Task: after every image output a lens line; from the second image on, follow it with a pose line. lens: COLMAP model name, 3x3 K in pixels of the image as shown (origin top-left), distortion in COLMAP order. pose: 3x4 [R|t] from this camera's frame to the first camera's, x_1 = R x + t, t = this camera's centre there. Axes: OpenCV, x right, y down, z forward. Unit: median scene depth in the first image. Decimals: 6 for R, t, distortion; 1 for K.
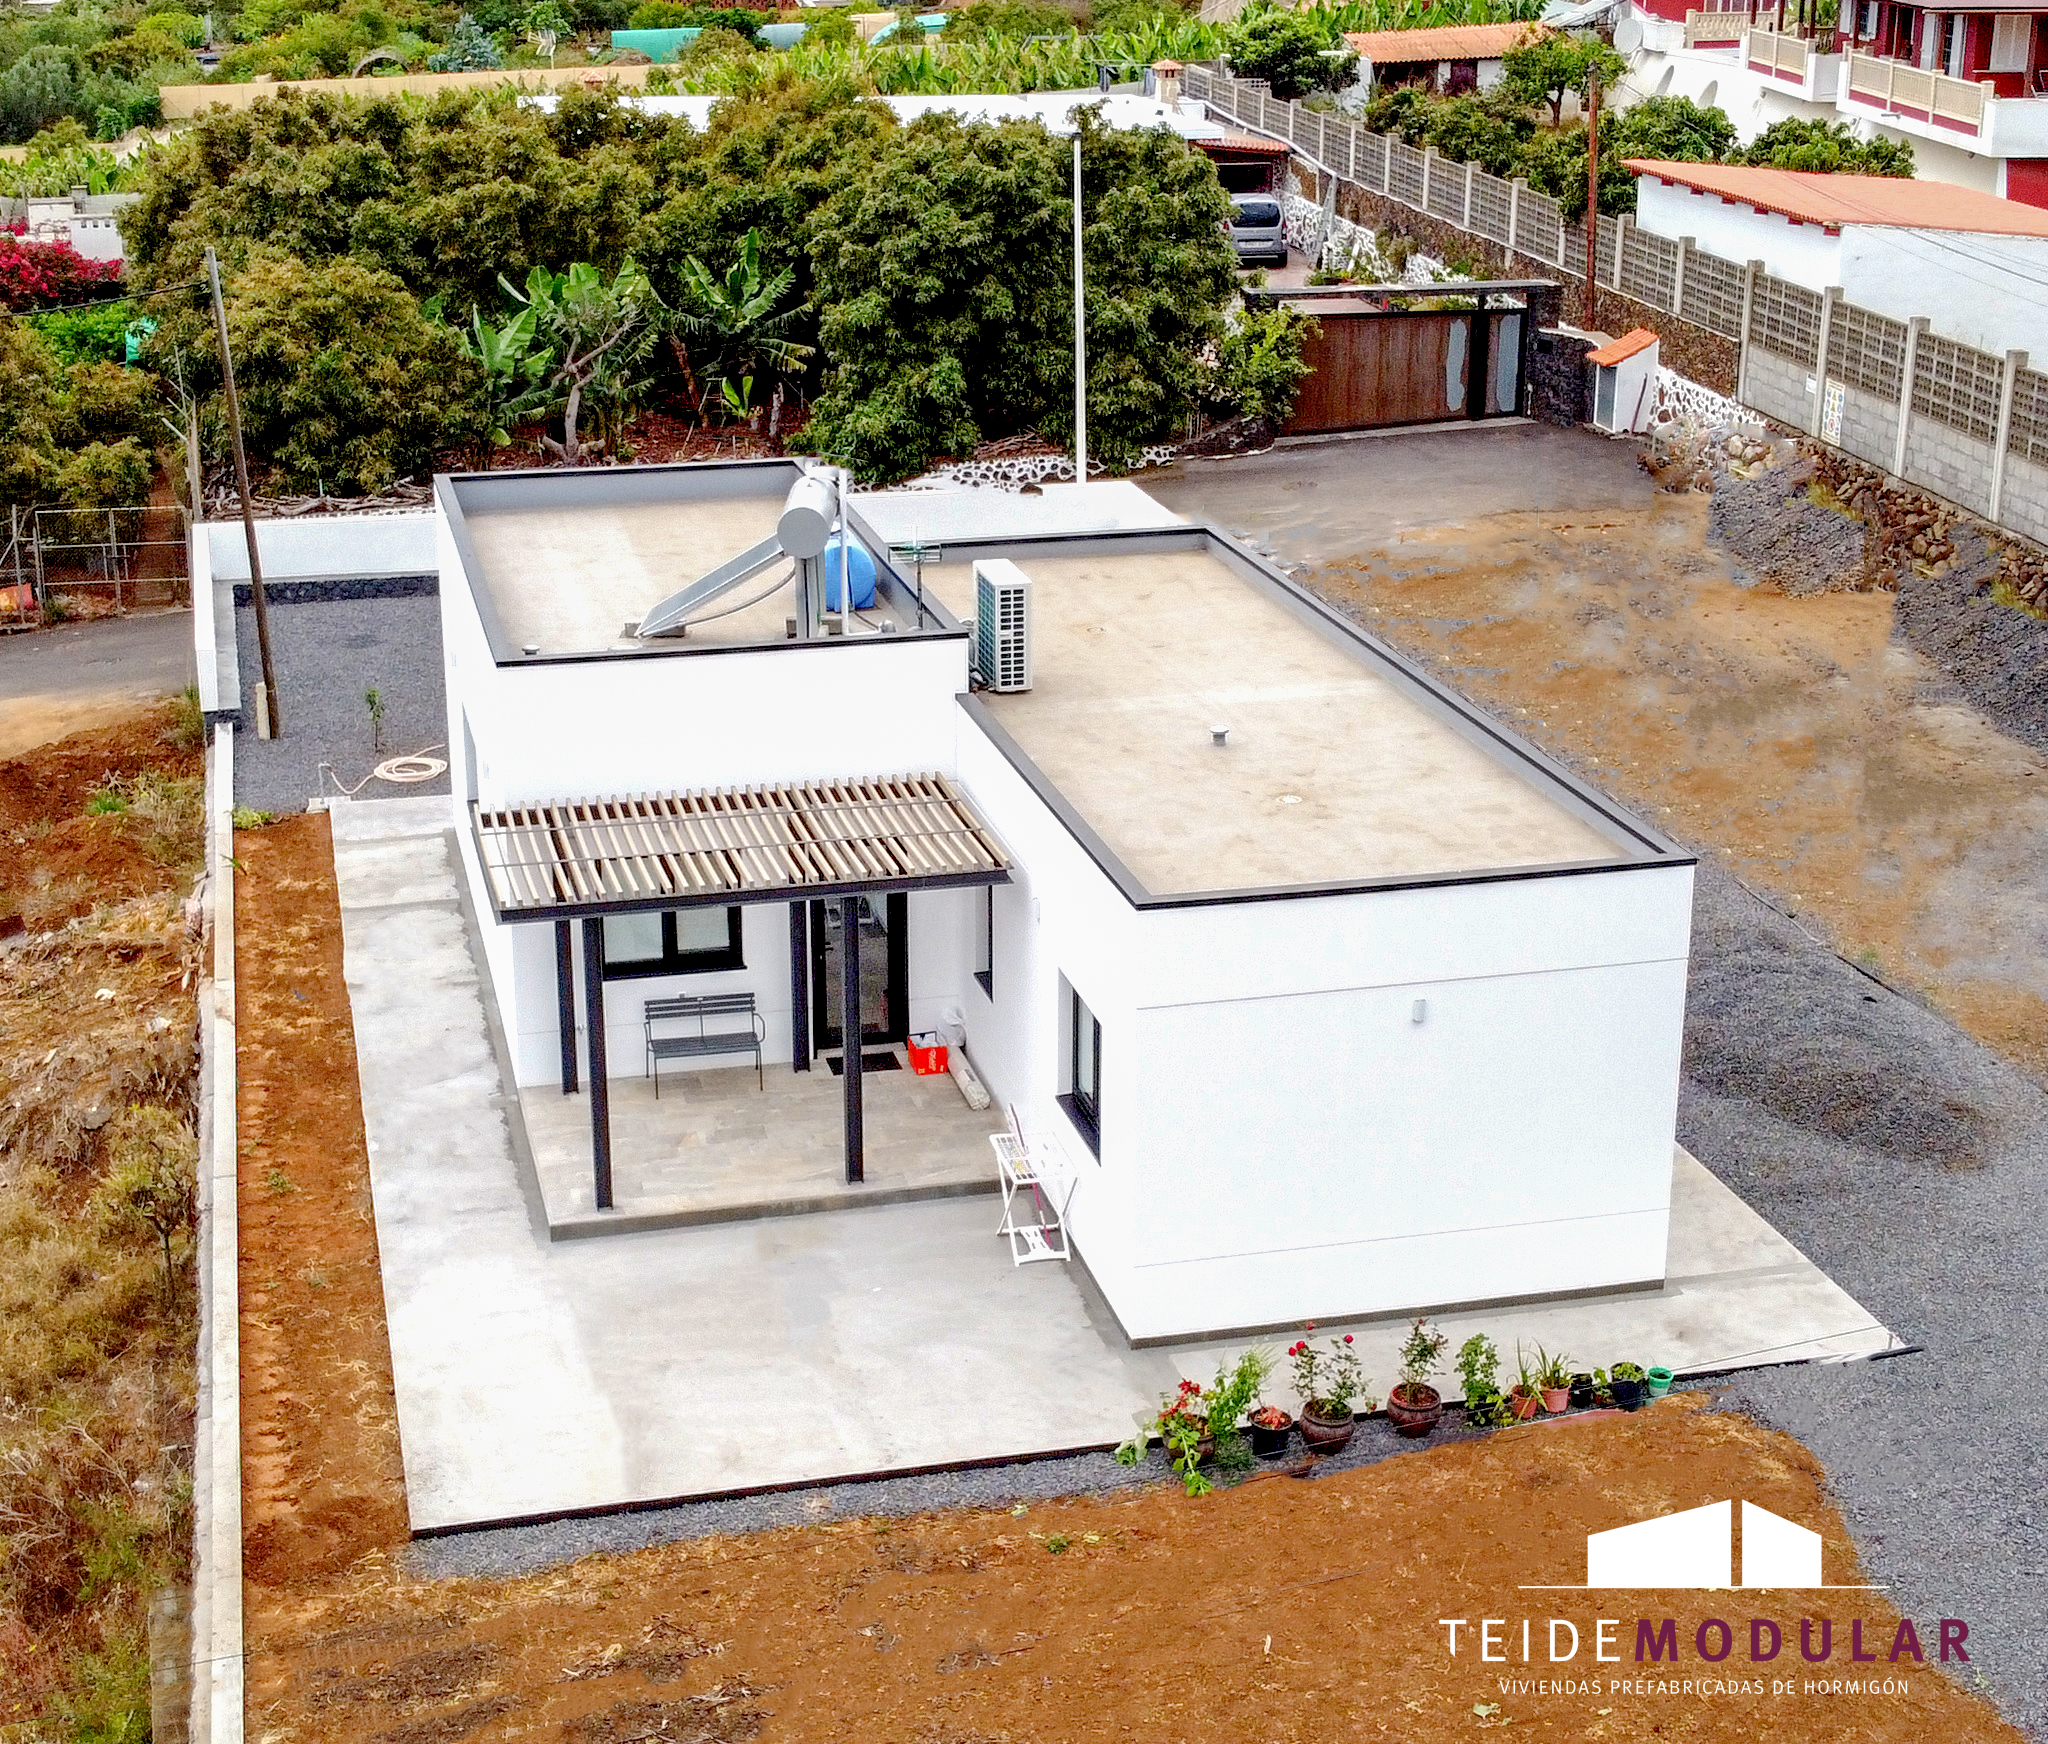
lens RADIAL K [[3085.3, 0, 1024.0], [0, 3085.3, 872.0], [0, 0, 1]] dist [0.004058, -0.003976]
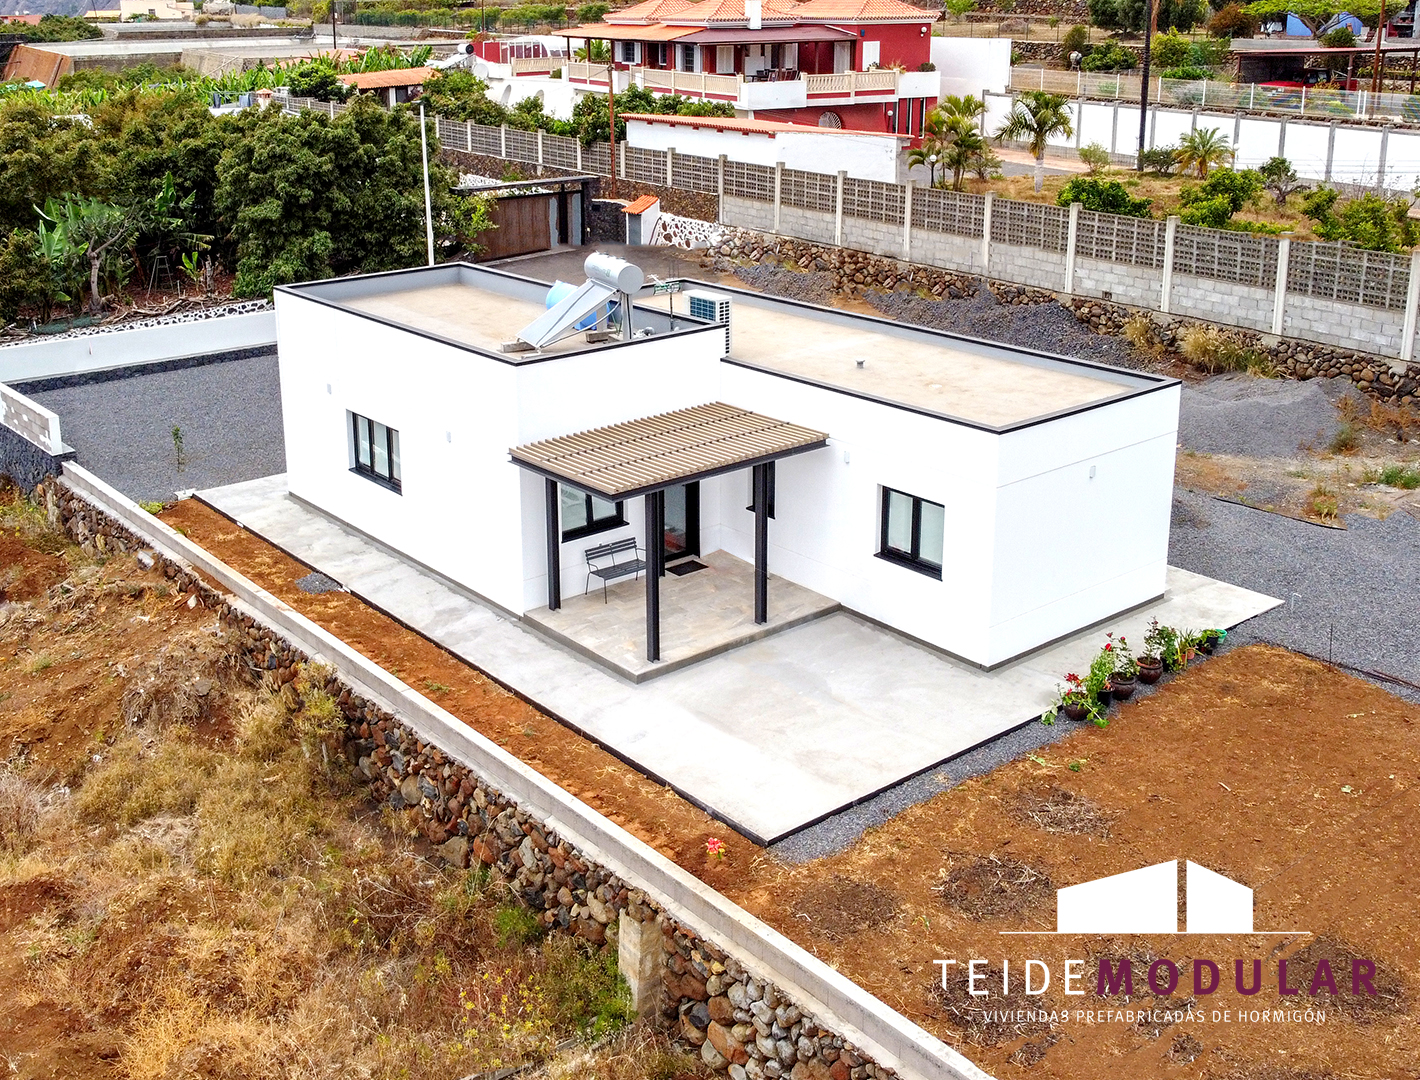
lens RADIAL K [[1540.3, 0, 708.9], [0, 1540.3, 419.8], [0, 0, 1]] dist [0.004112, 0.008809]
pose [[0.902276, -0.123423, 0.413117, -0.210002], [0.146738, 0.988858, -0.025054, 0.000291], [-0.405422, 0.083225, 0.910333, 0.085277]]
